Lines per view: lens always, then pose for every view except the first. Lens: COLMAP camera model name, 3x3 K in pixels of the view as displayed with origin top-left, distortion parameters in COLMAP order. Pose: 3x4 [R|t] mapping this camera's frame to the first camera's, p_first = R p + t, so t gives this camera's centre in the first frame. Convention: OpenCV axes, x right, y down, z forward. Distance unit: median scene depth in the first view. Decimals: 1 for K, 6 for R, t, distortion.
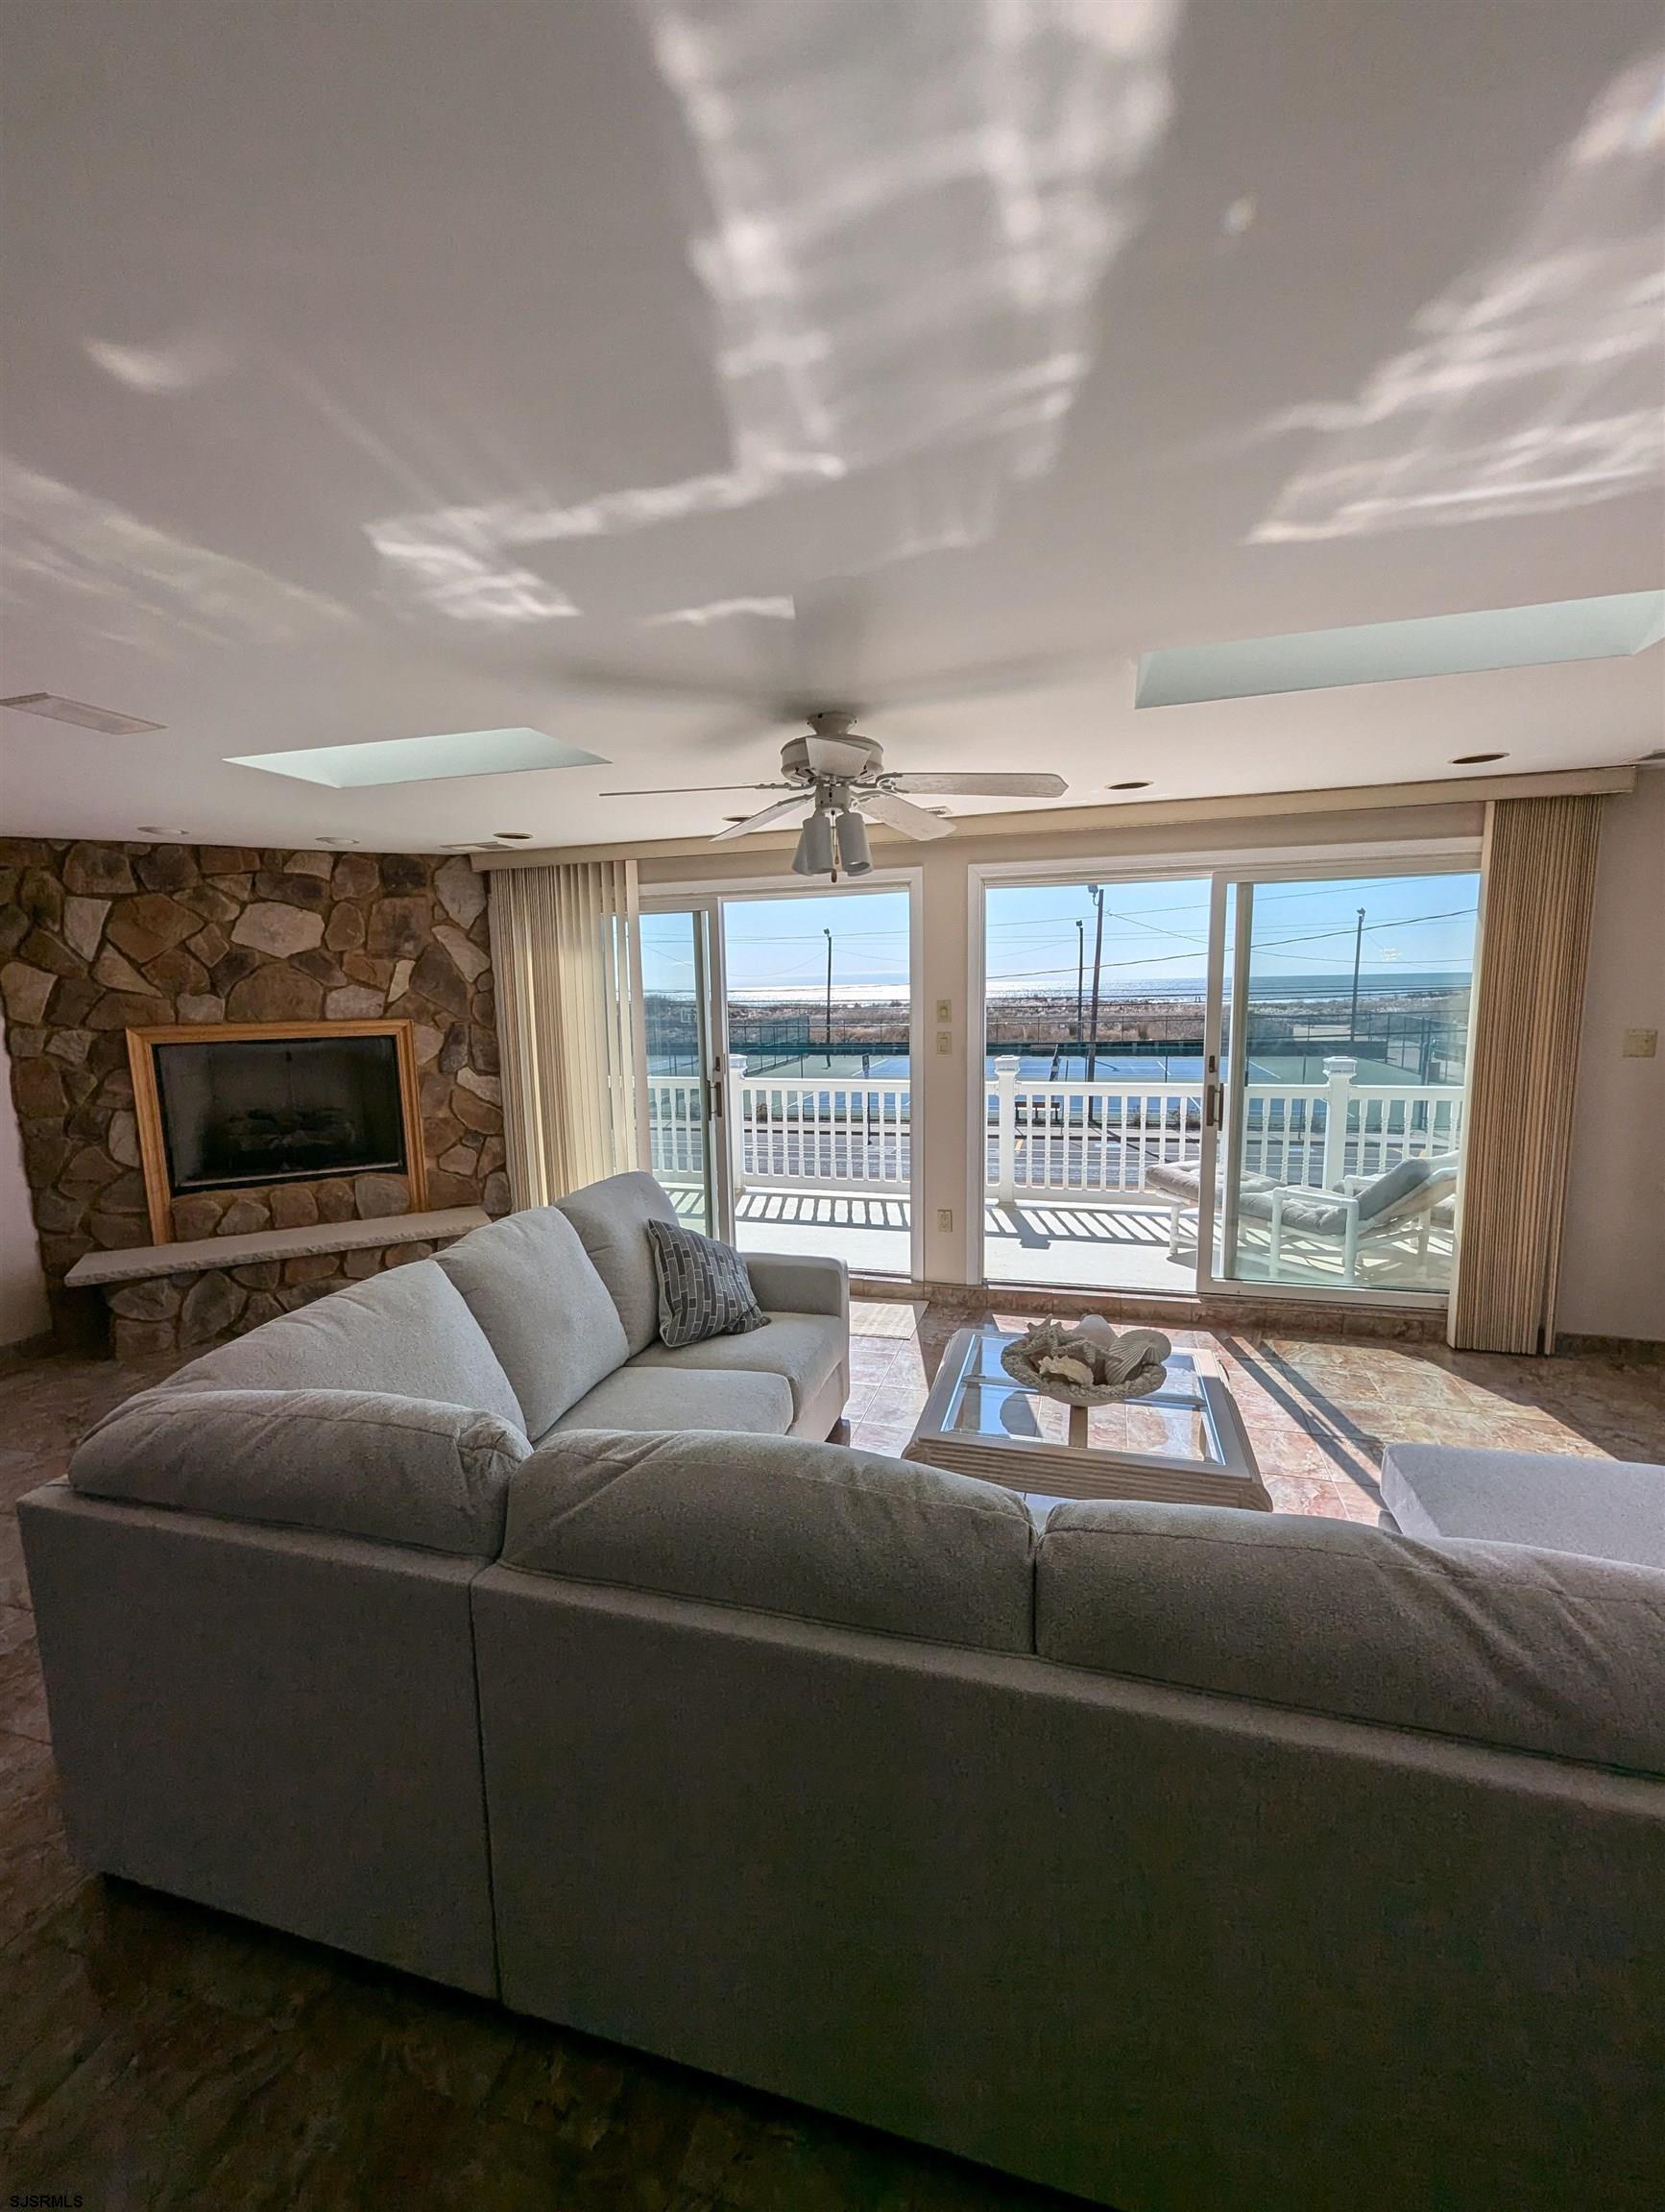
lens RADIAL K [[907.8, 0, 828.7], [0, 907.8, 1119.4], [0, 0, 1]] dist [0.001061, -0.000153]
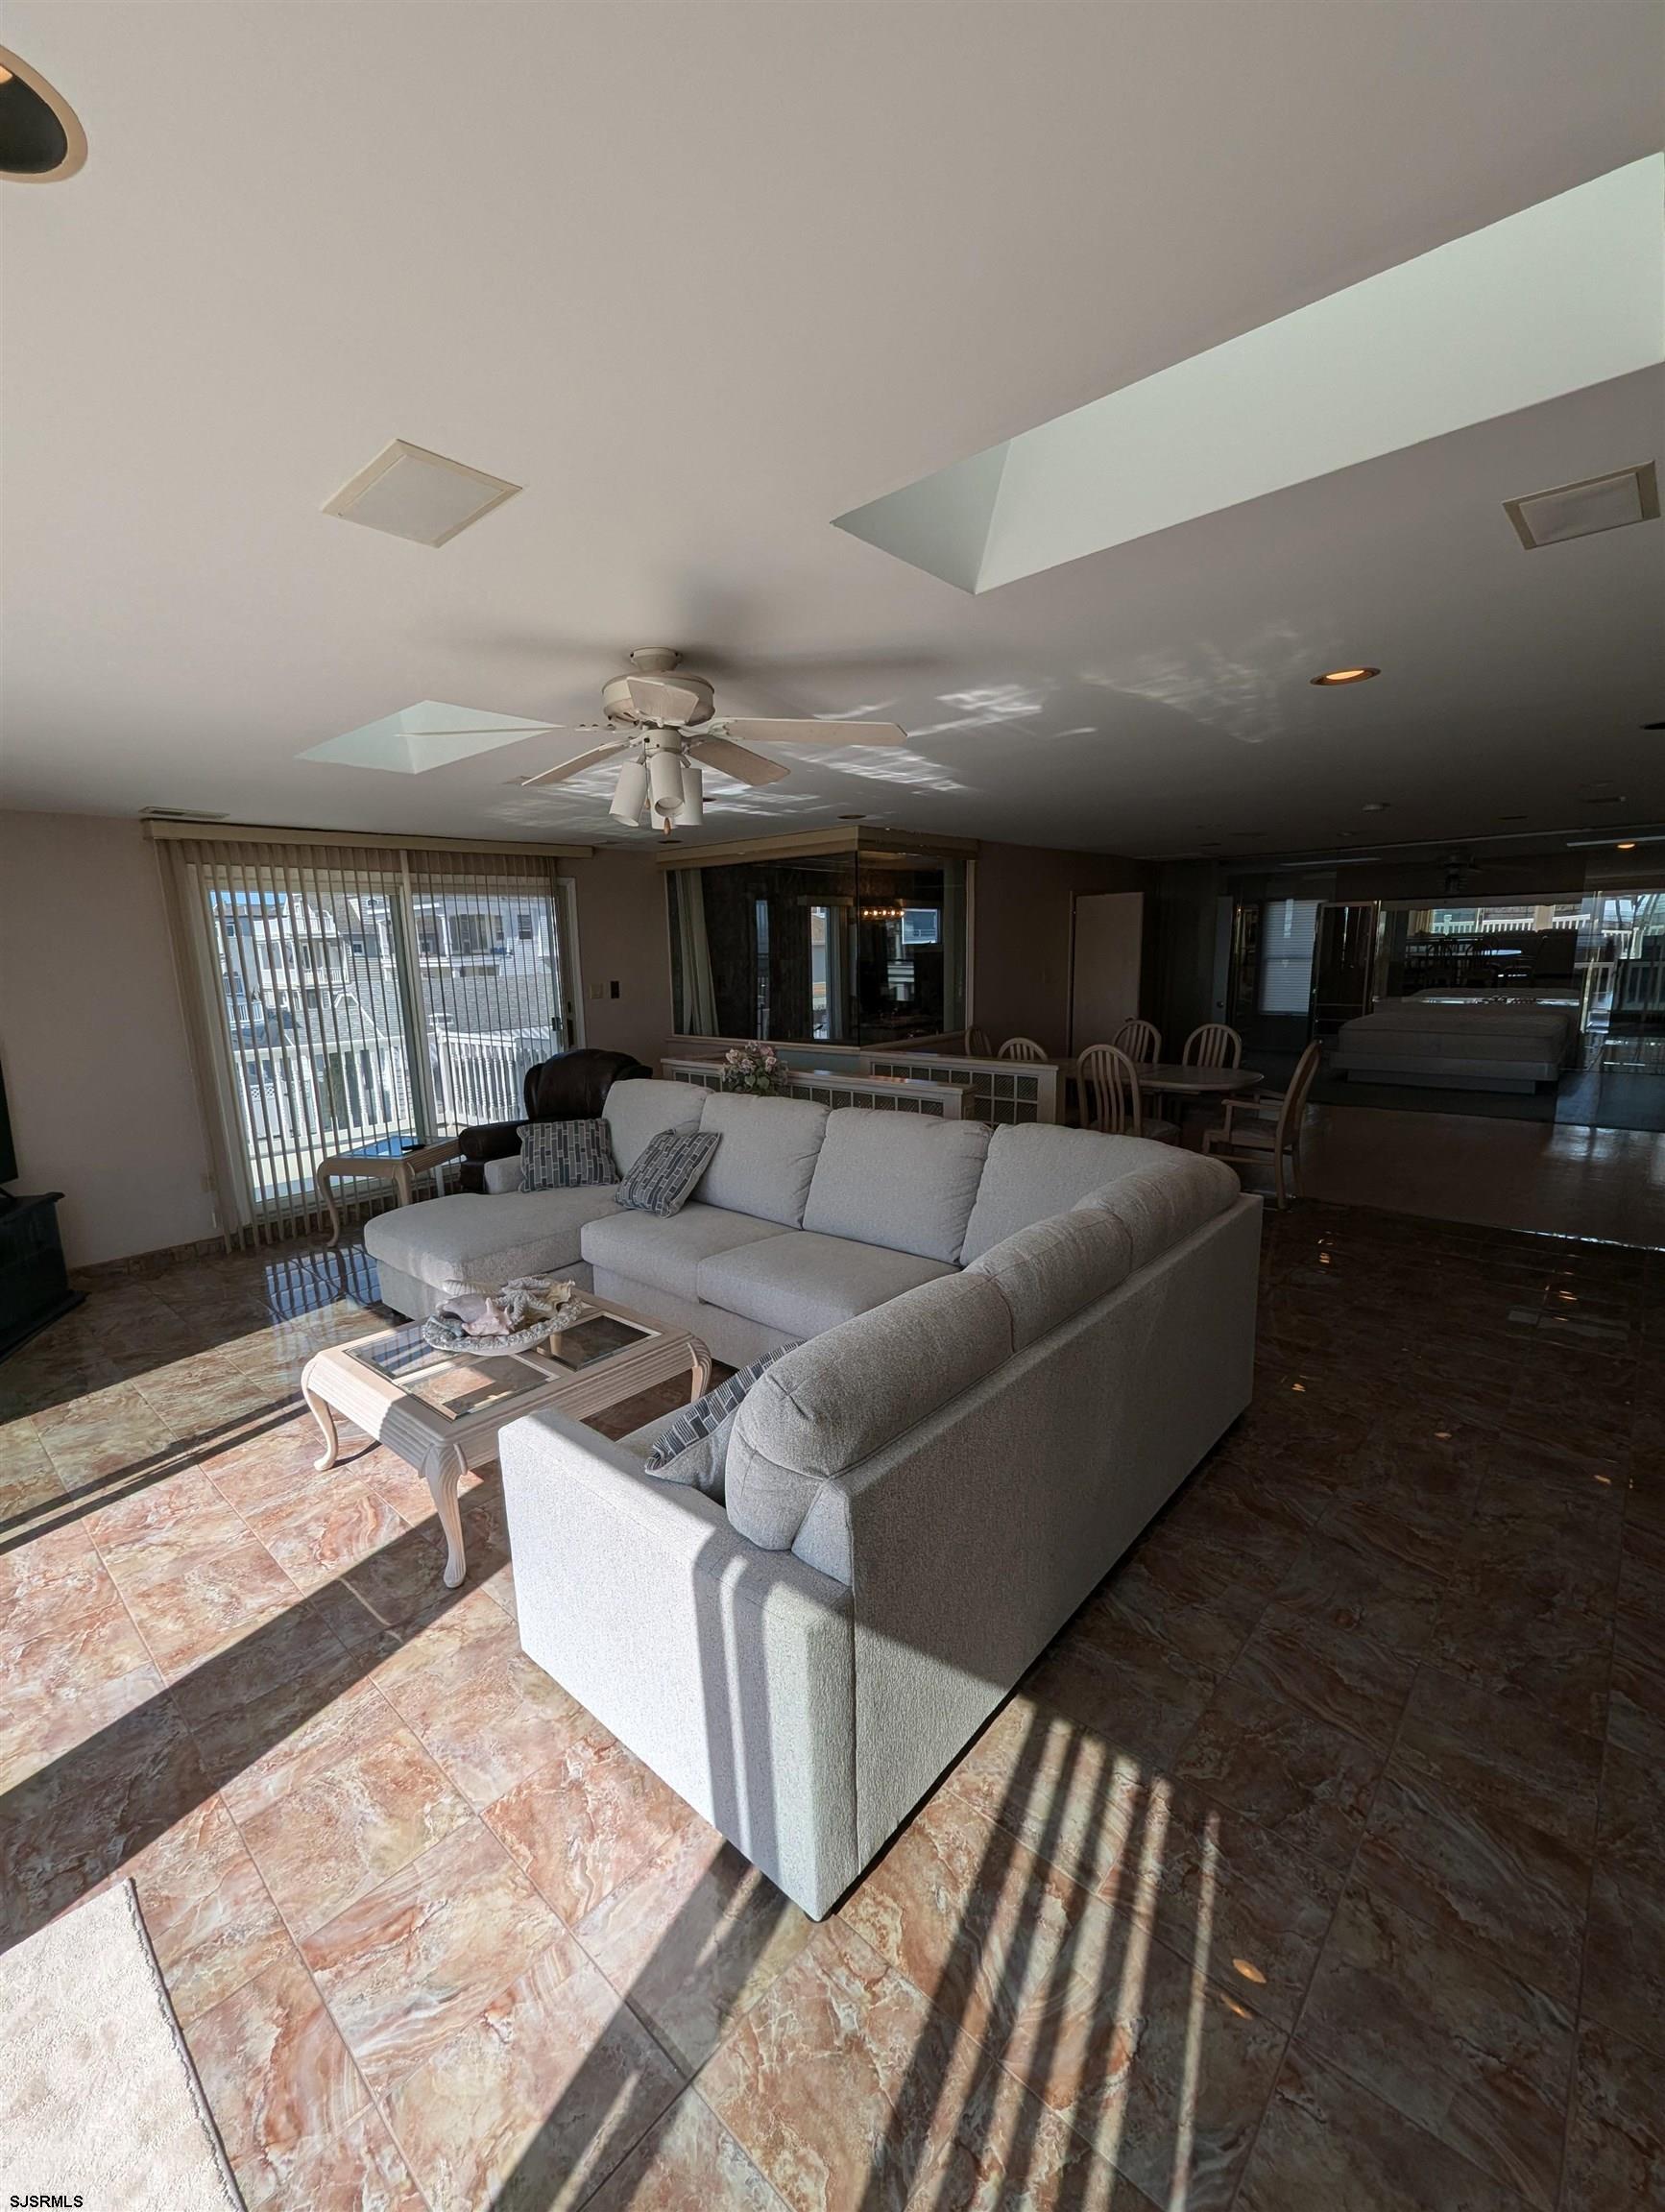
lens RADIAL K [[907.8, 0, 834.2], [0, 907.8, 1115.9], [0, 0, 1]] dist [0.001061, -0.000153]
pose [[-0.903644, -0.034824, 0.426867, -0.311430], [0.107116, 0.946637, 0.303983, -0.141264], [-0.414673, 0.320416, -0.851692, 1.015935]]
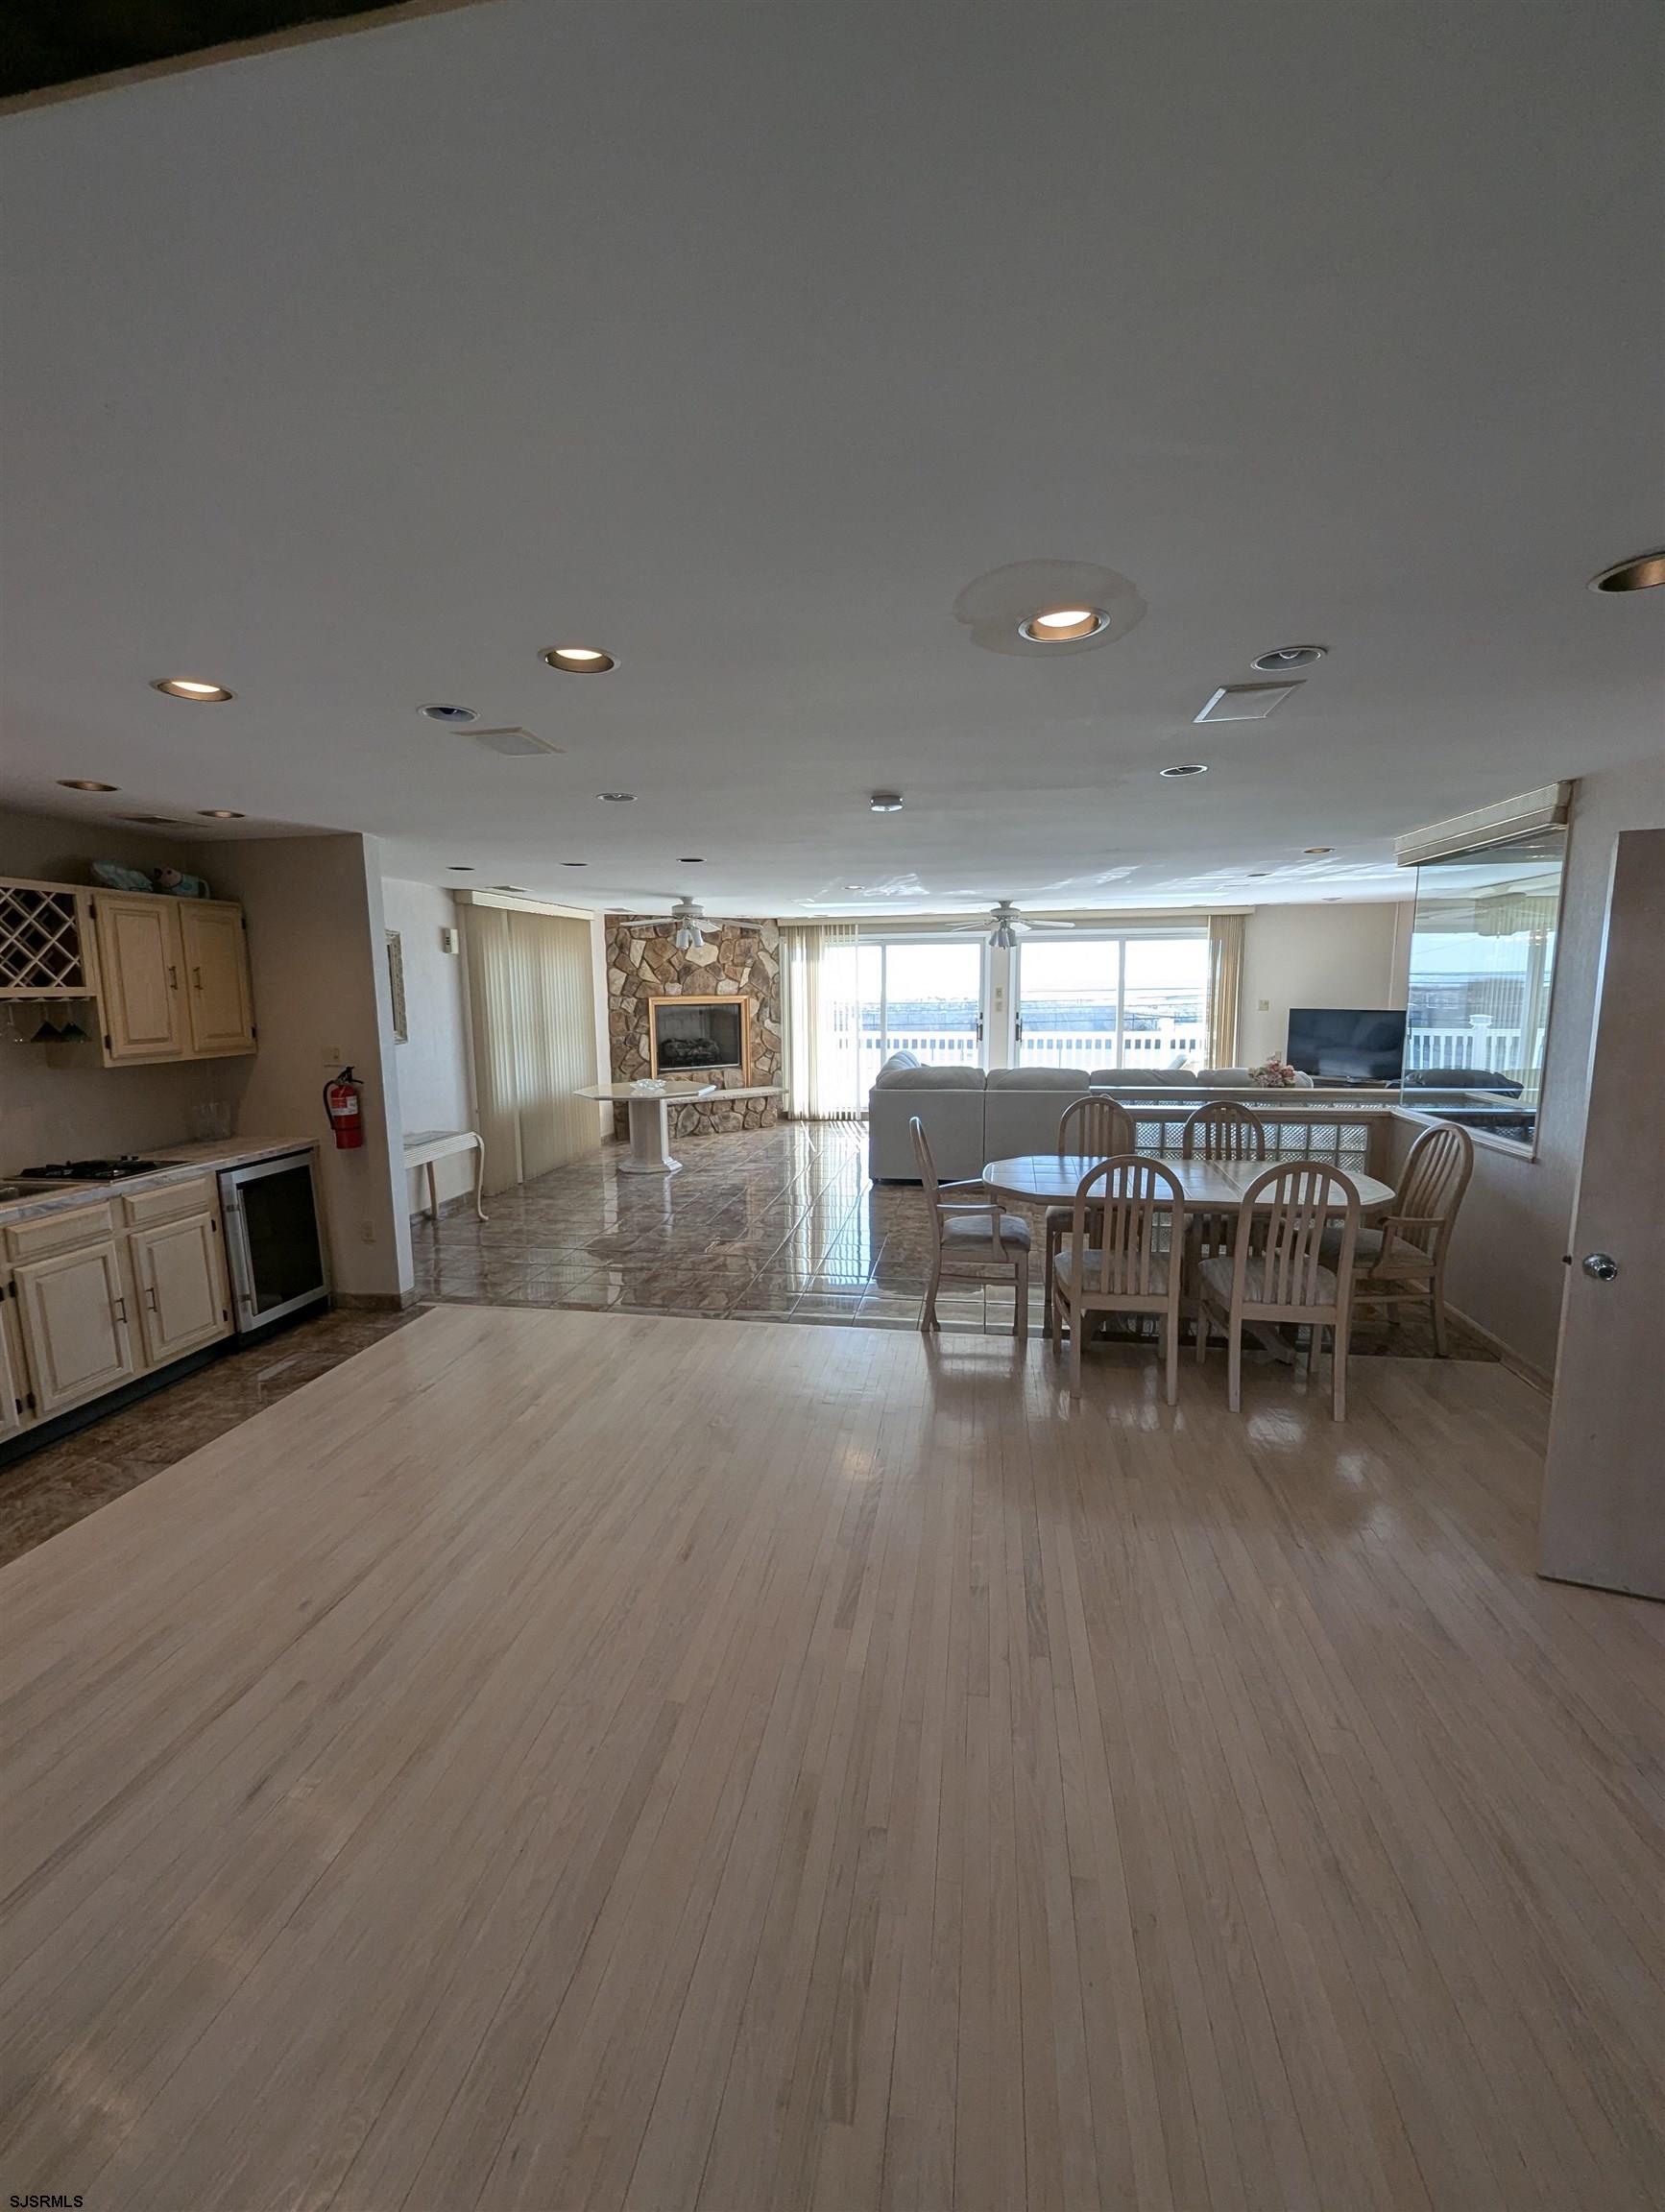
lens RADIAL K [[907.8, 0, 821.6], [0, 907.8, 1113.7], [0, 0, 1]] dist [0.001061, -0.000153]
pose [[0.993907, -0.007355, 0.109981, -0.578118], [0.007834, 0.999962, -0.003925, 0.194386], [-0.109948, 0.004763, 0.993926, -1.247973]]
